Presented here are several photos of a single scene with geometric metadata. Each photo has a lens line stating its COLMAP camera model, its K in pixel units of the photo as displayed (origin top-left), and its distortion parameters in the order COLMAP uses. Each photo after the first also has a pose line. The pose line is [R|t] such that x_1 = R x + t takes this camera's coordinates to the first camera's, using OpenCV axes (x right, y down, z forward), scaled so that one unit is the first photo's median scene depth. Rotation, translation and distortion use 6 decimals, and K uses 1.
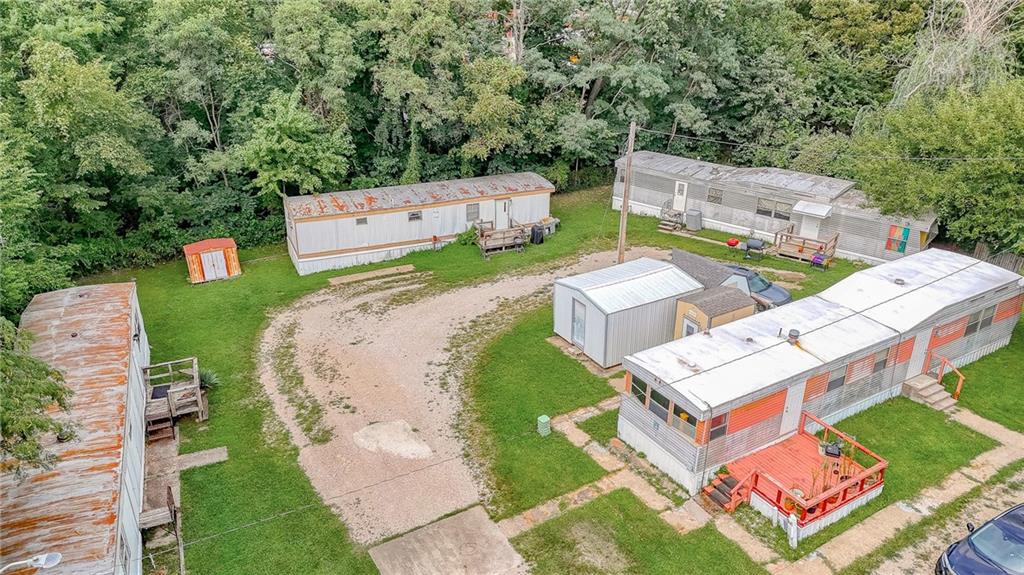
lens RADIAL K [[748.5, 0, 511.6], [0, 748.5, 291.2], [0, 0, 1]] dist [0.082811, -0.090043]
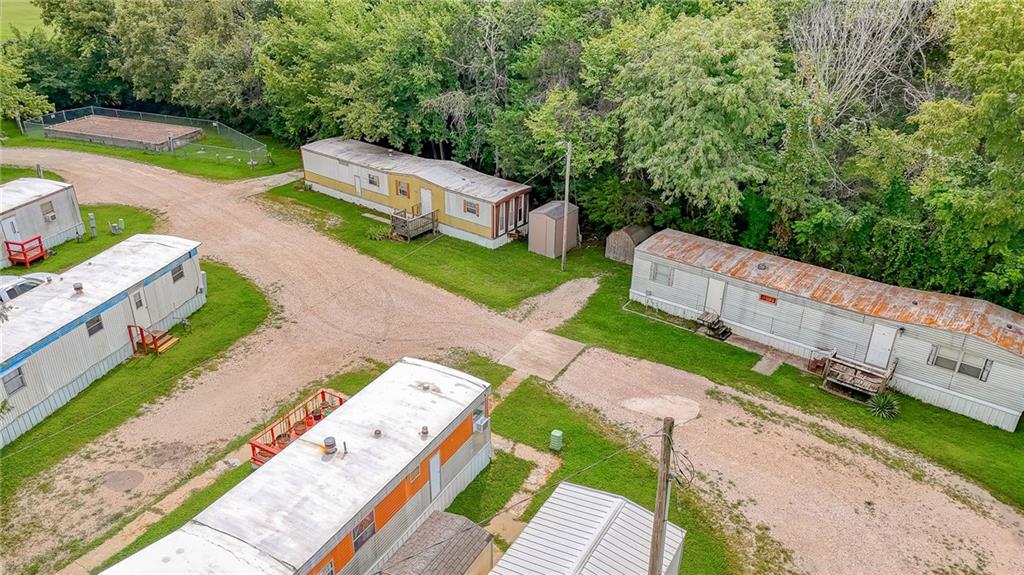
lens RADIAL K [[748.5, 0, 511.6], [0, 748.5, 291.2], [0, 0, 1]] dist [0.082811, -0.090043]
pose [[-0.870526, 0.206966, -0.446485, 0.340501], [-0.221967, 0.644609, 0.731580, -0.460506], [0.439221, 0.735965, -0.515210, 0.884330]]
